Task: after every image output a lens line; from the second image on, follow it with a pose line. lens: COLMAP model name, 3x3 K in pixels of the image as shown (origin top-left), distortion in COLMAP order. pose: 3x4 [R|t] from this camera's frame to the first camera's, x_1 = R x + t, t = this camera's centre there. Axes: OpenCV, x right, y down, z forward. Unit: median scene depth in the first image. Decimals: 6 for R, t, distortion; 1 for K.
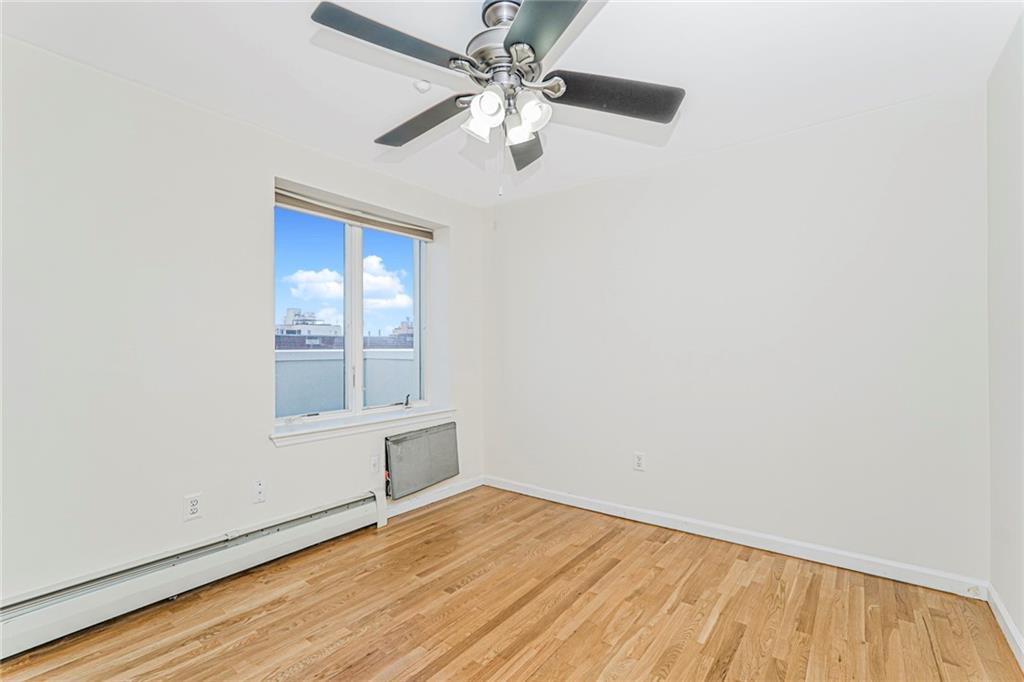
lens RADIAL K [[459.3, 0, 519.0], [0, 459.3, 343.2], [0, 0, 1]] dist [-0.021446, 0.007937]
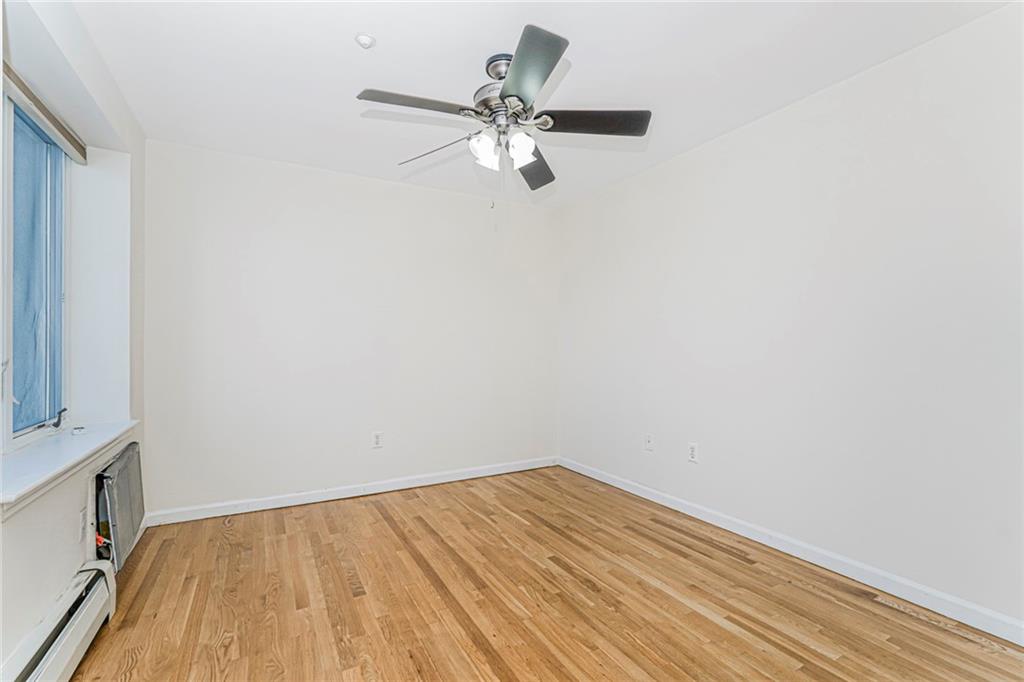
lens RADIAL K [[459.3, 0, 519.0], [0, 459.3, 343.2], [0, 0, 1]] dist [-0.021446, 0.007937]
pose [[0.395484, 0.007551, 0.918442, -0.802090], [-0.011397, 0.999930, -0.003314, 0.031259], [-0.918402, -0.009156, 0.395542, 0.315213]]
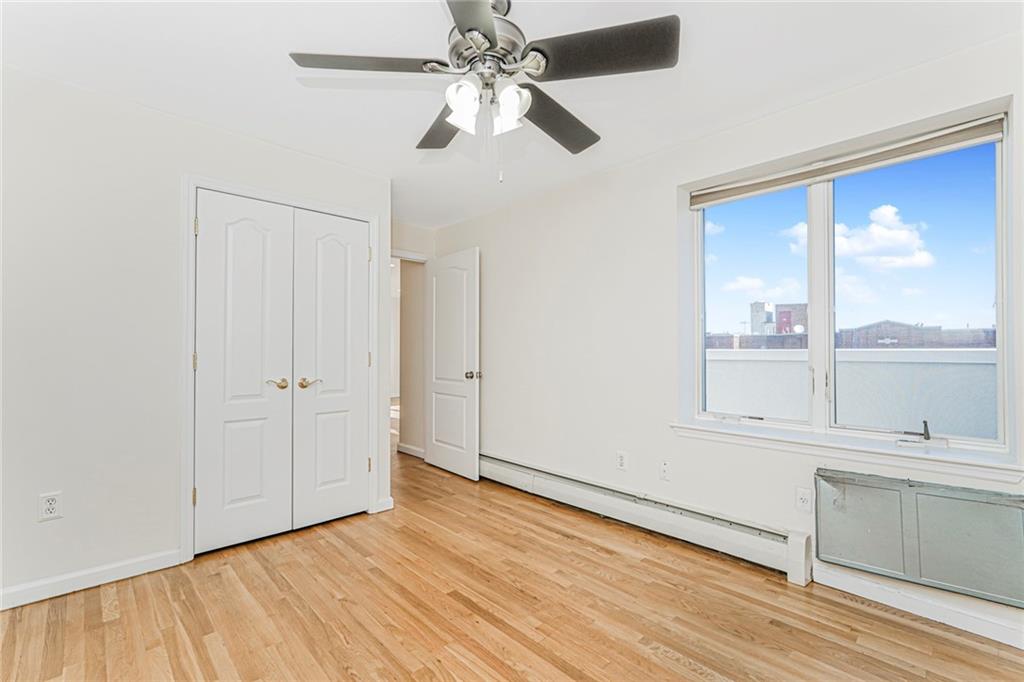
lens RADIAL K [[459.3, 0, 519.0], [0, 459.3, 343.2], [0, 0, 1]] dist [-0.021446, 0.007937]
pose [[-0.153436, -0.002954, -0.988154, 0.638159], [0.003459, 0.999988, -0.003527, 0.007613], [0.988153, -0.003959, -0.153424, 0.831789]]
